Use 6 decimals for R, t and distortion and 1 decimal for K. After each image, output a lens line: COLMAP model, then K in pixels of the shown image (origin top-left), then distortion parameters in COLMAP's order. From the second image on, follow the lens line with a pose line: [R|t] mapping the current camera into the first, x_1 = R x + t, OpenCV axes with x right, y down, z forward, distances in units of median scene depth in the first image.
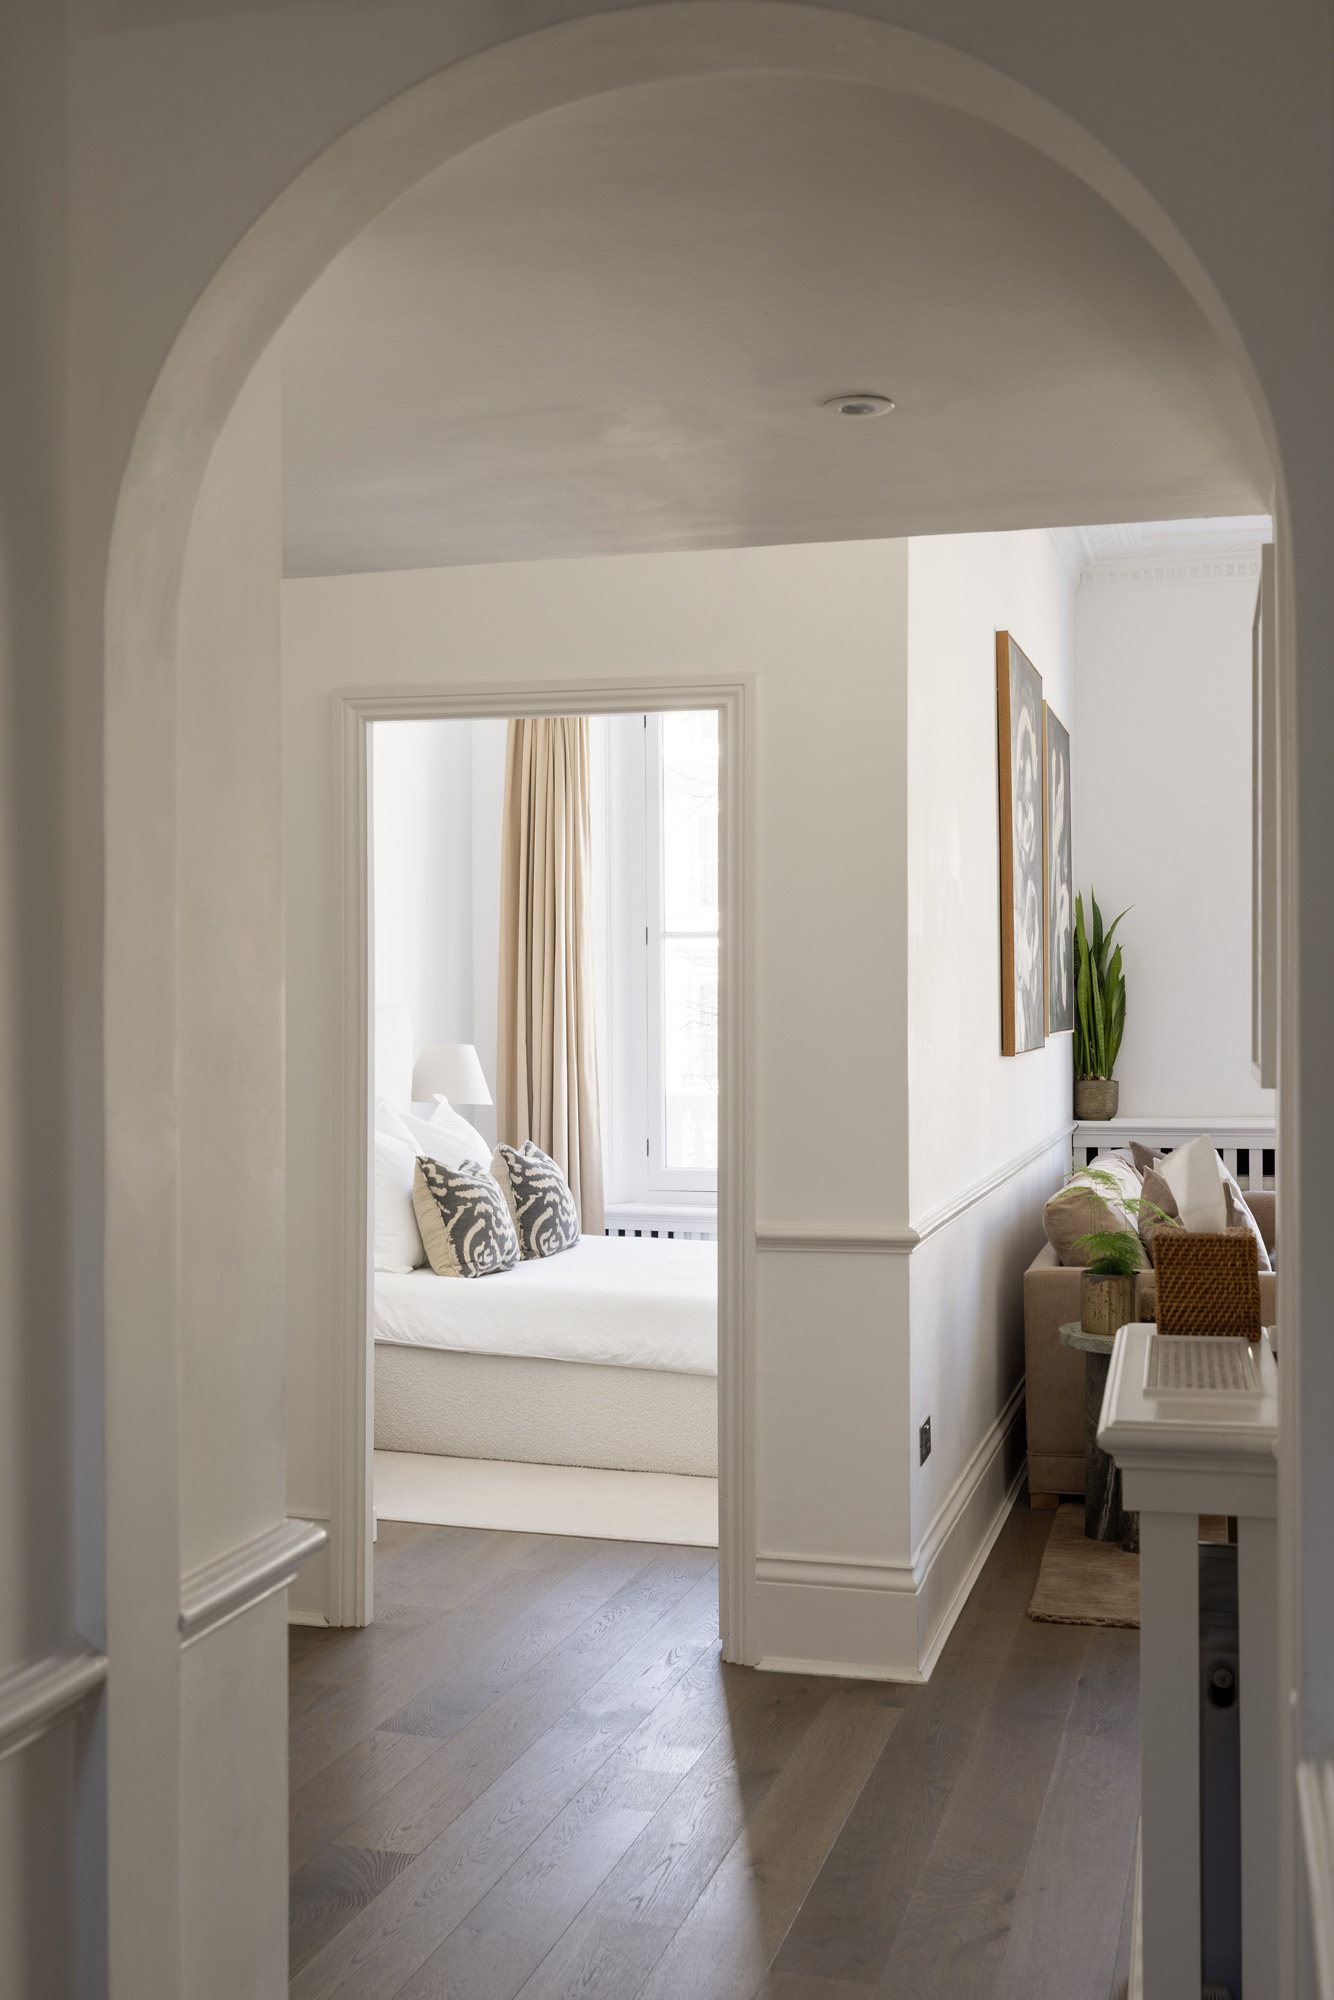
lens RADIAL K [[2197.0, 0, 667.2], [0, 2197.0, 999.5], [0, 0, 1]] dist [0.008738, 0.000000]
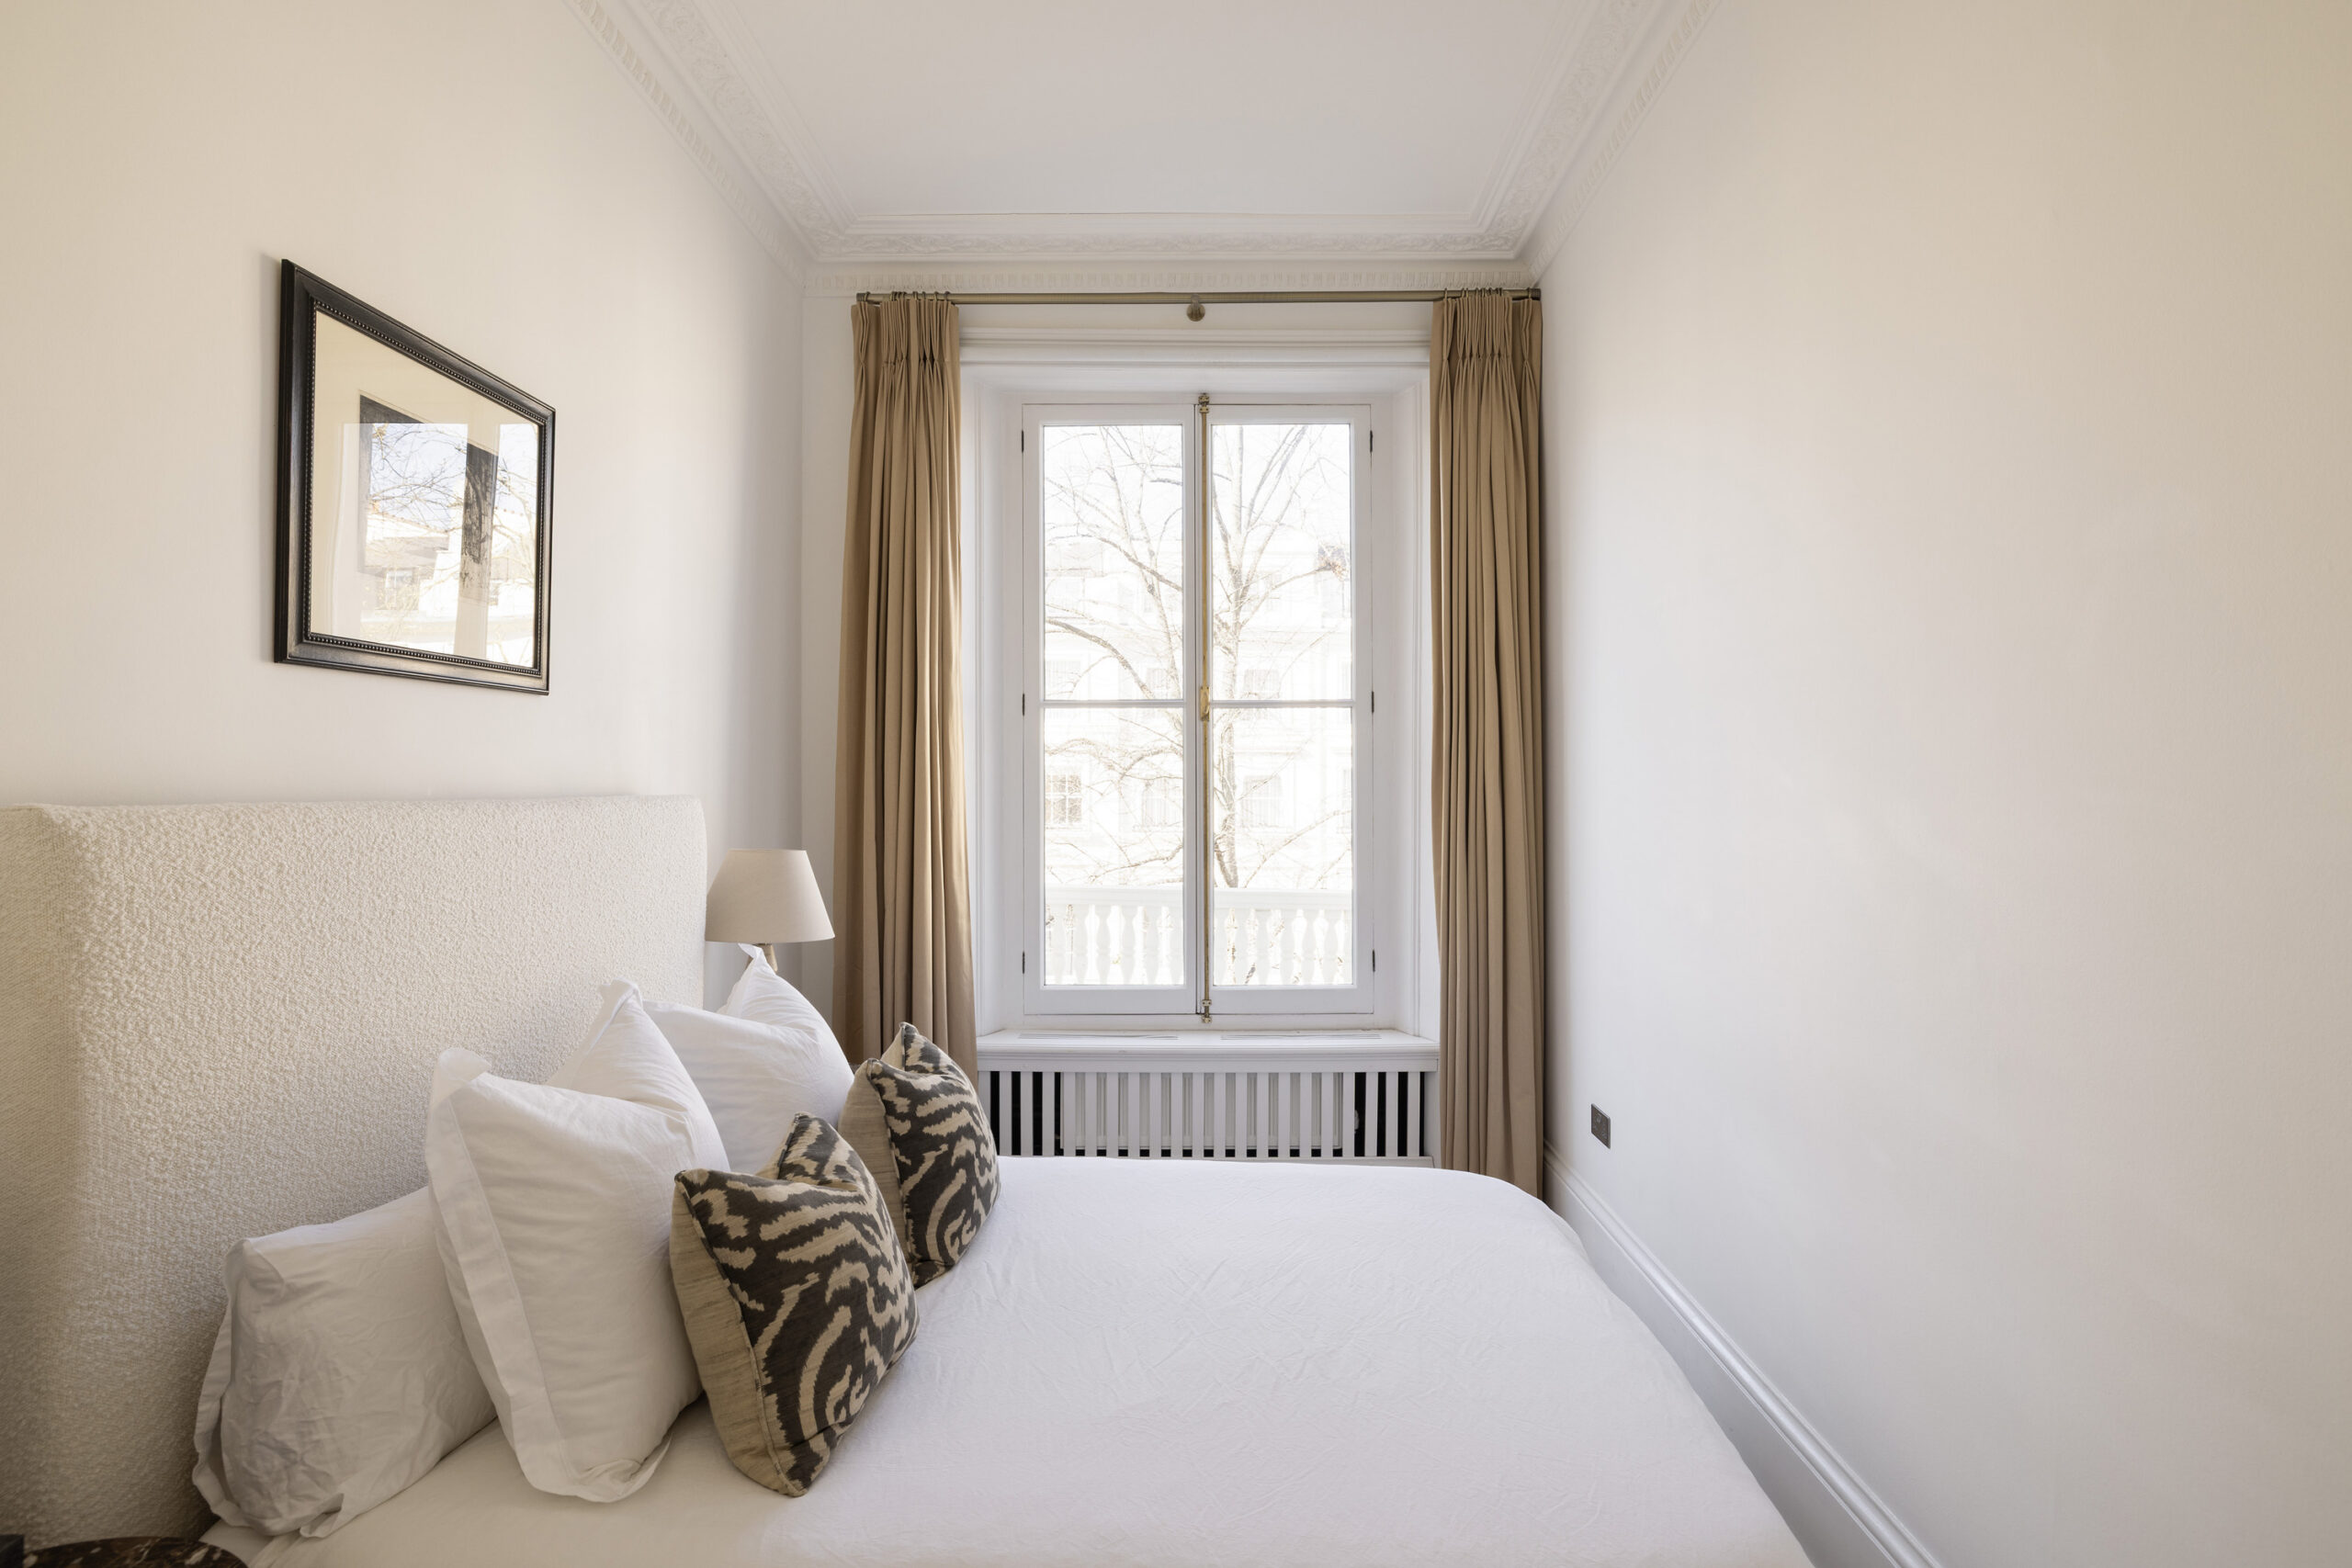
lens RADIAL K [[1140.9, 0, 1174.3], [0, 1140.9, 774.9], [0, 0, 1]] dist [0.002497, -0.000460]
pose [[0.971112, 0.001766, 0.238616, -0.074498], [-0.000973, 0.999994, -0.003441, -0.001772], [-0.238621, 0.003110, 0.971108, 0.764128]]
